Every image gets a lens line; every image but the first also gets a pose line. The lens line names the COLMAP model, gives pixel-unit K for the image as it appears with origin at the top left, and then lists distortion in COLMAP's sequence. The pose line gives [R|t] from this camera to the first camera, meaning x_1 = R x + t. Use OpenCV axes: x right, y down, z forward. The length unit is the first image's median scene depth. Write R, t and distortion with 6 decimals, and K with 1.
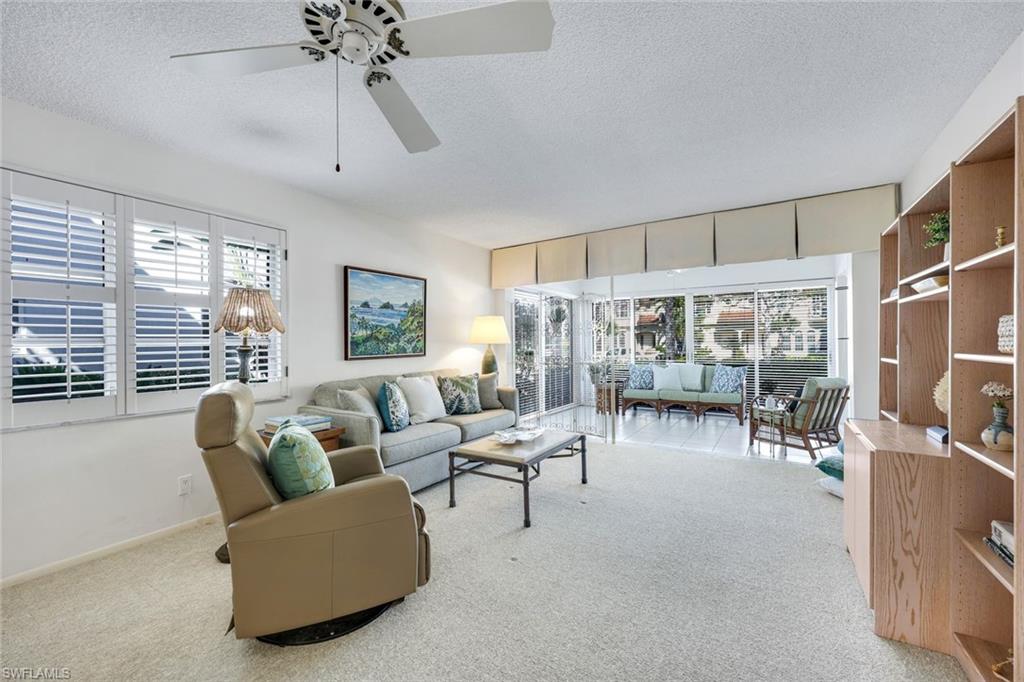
lens RADIAL K [[424.1, 0, 512.3], [0, 424.1, 344.5], [0, 0, 1]] dist [0.004465, -0.000177]
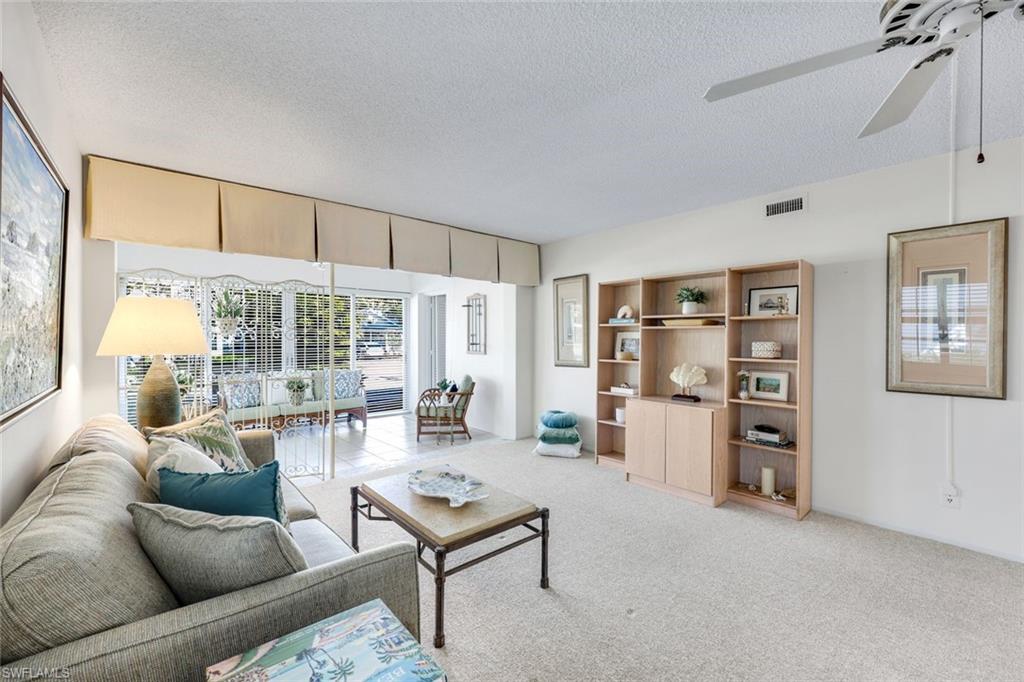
lens RADIAL K [[424.1, 0, 507.7], [0, 424.1, 340.6], [0, 0, 1]] dist [0.004465, -0.000177]
pose [[0.313564, 0.016847, 0.949418, -0.392497], [-0.009750, 0.999847, -0.014522, -0.006411], [-0.949517, -0.004703, 0.313680, 0.422842]]
